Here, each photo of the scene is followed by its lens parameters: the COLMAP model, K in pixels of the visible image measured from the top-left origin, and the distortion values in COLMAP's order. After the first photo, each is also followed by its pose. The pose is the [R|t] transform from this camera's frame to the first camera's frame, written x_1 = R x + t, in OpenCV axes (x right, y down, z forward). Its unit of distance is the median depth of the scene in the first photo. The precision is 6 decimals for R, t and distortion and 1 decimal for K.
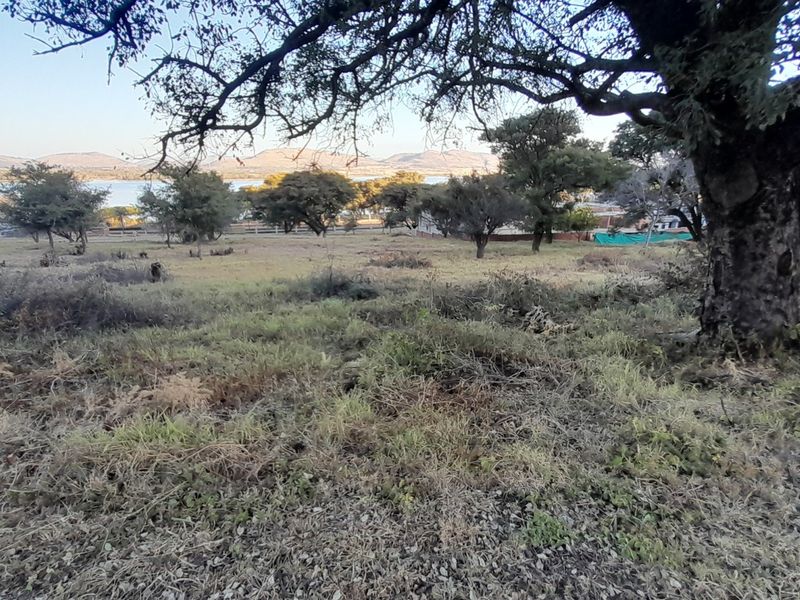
lens RADIAL K [[427.0, 0, 402.8], [0, 427.0, 298.3], [0, 0, 1]] dist [0.010058, -0.000219]
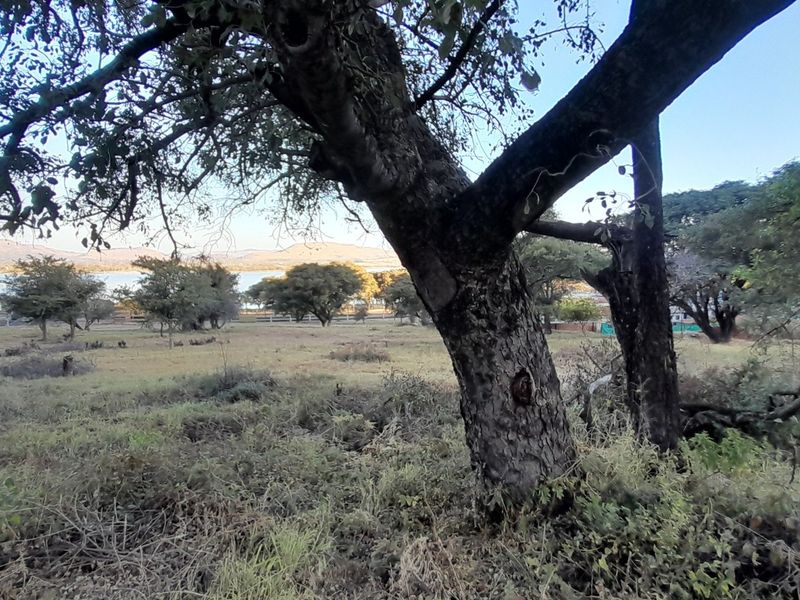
lens RADIAL K [[423.0, 0, 400.9], [0, 423.0, 302.5], [0, 0, 1]] dist [0.020509, -0.000146]
pose [[0.998499, 0.003213, -0.054674, 0.096200], [-0.013826, 0.980735, -0.194854, -0.010759], [0.052995, 0.195317, 0.979307, 0.036408]]
